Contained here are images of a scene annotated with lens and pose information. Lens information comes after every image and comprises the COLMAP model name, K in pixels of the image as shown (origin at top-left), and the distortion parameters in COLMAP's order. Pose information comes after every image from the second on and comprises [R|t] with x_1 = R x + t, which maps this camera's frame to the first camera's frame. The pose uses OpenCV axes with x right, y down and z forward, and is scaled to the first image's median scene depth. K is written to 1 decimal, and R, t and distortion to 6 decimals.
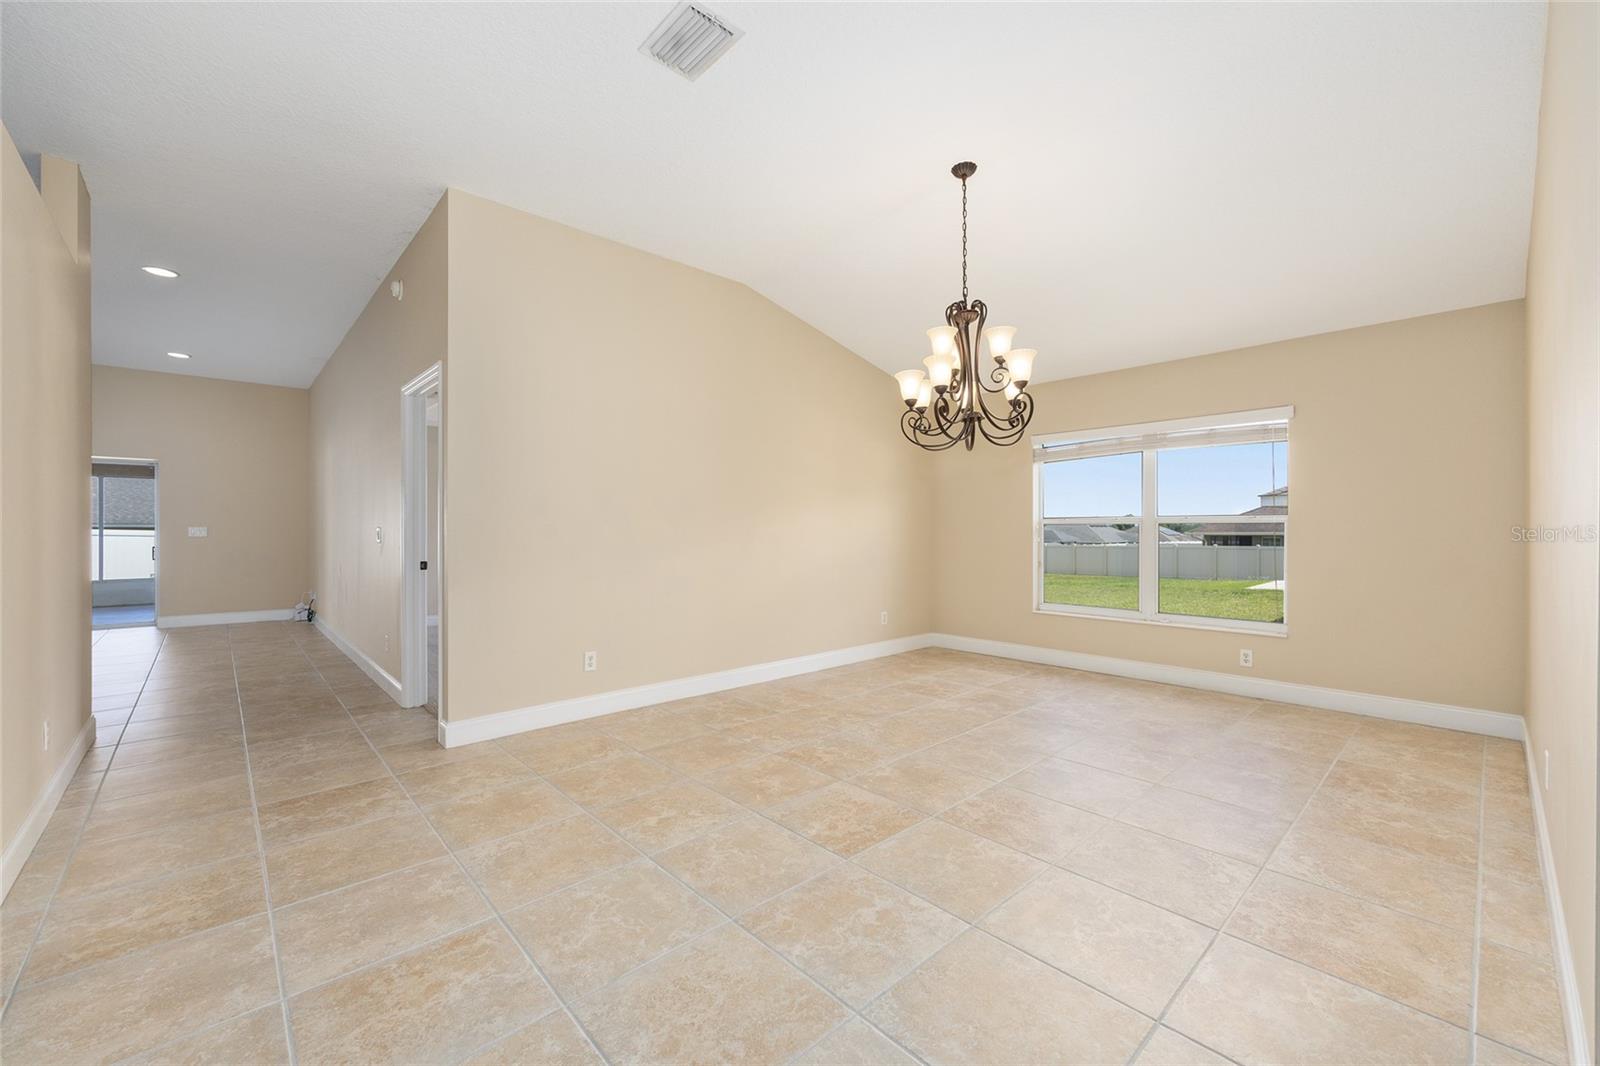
lens RADIAL K [[642.5, 0, 803.6], [0, 642.5, 526.4], [0, 0, 1]] dist [-0.000238, 0.000280]
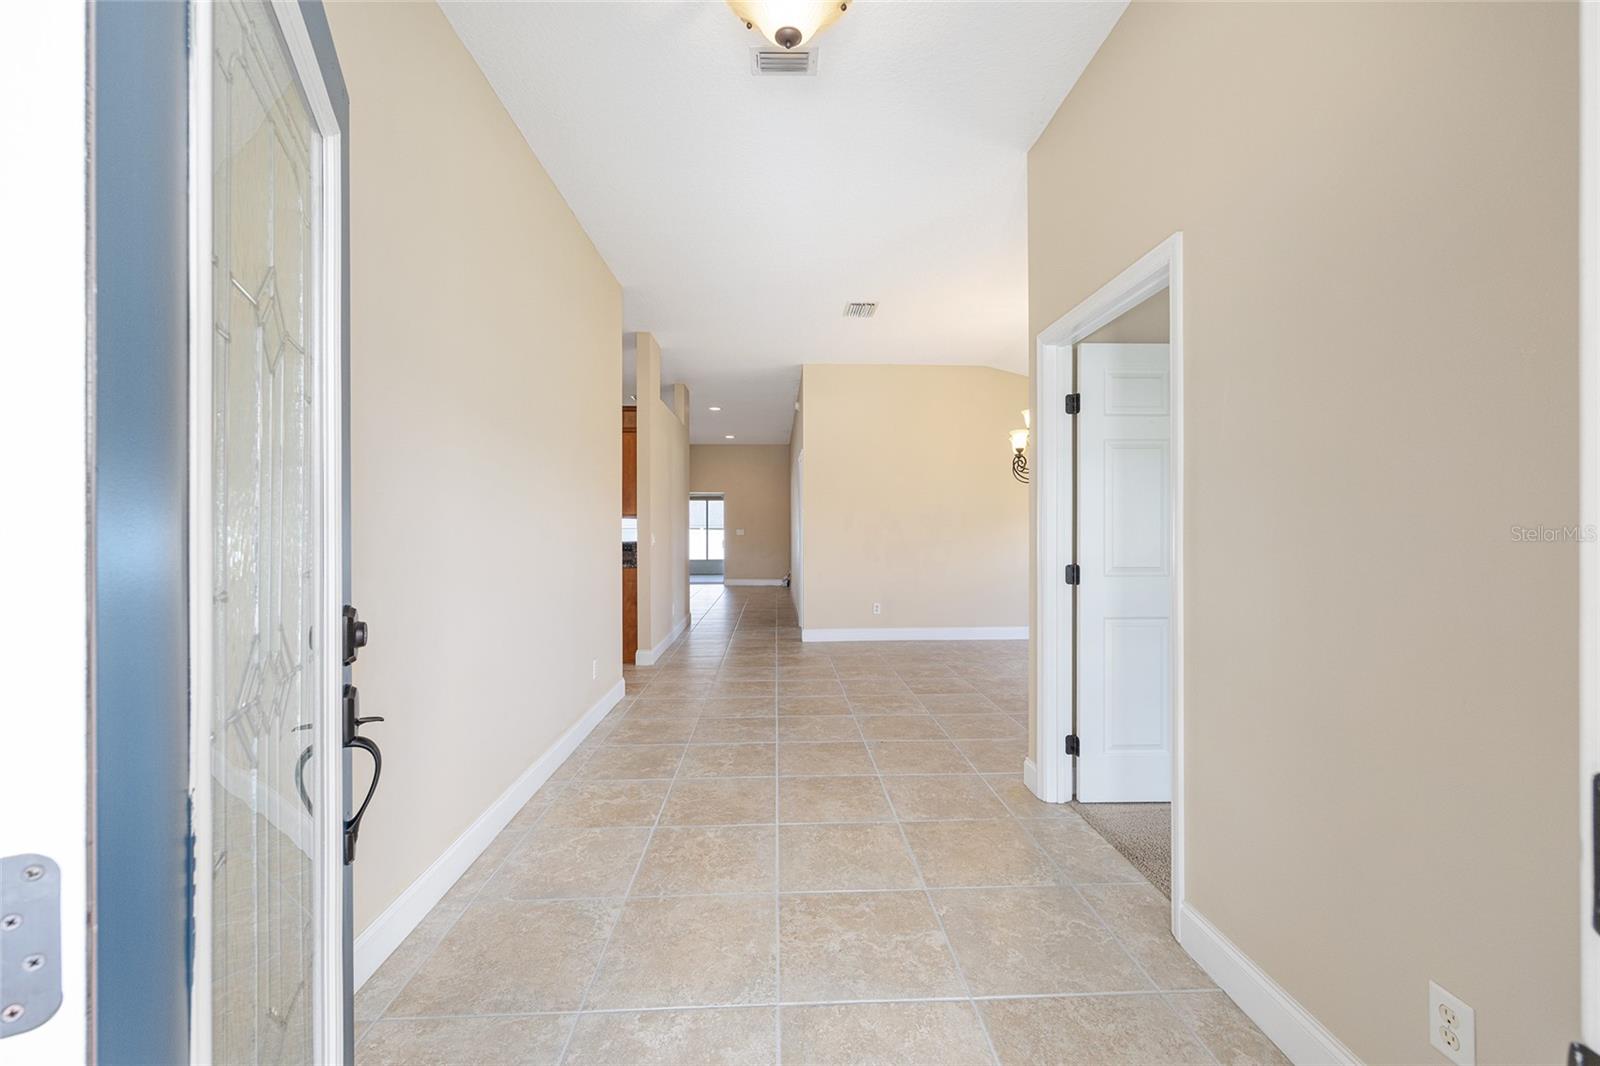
lens RADIAL K [[642.5, 0, 803.6], [0, 642.5, 526.4], [0, 0, 1]] dist [-0.000238, 0.000280]
pose [[0.766797, -0.004434, -0.641874, 0.641567], [0.009311, 0.999948, 0.004216, -0.028722], [0.641822, -0.009209, 0.766798, -0.476477]]
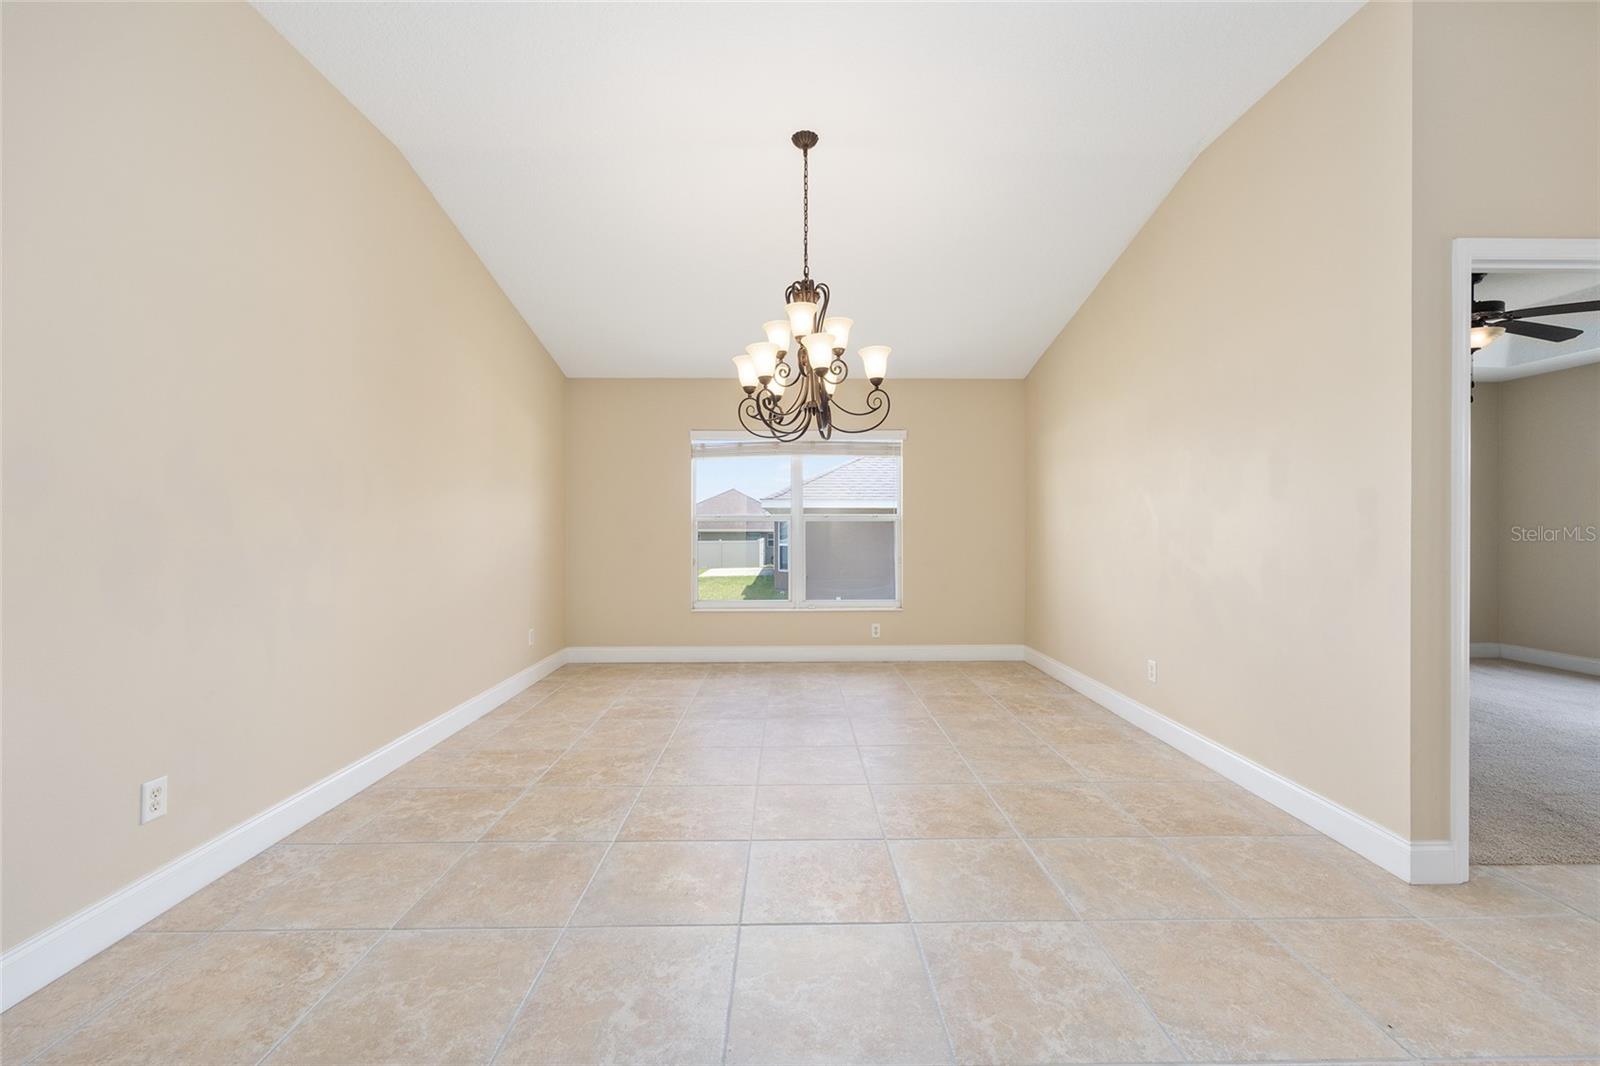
lens RADIAL K [[642.5, 0, 803.6], [0, 642.5, 526.4], [0, 0, 1]] dist [-0.000238, 0.000280]
pose [[0.663959, 0.001180, 0.747768, -0.374795], [-0.002910, 0.999995, 0.001005, 0.003772], [-0.747763, -0.002844, 0.663959, 0.321698]]
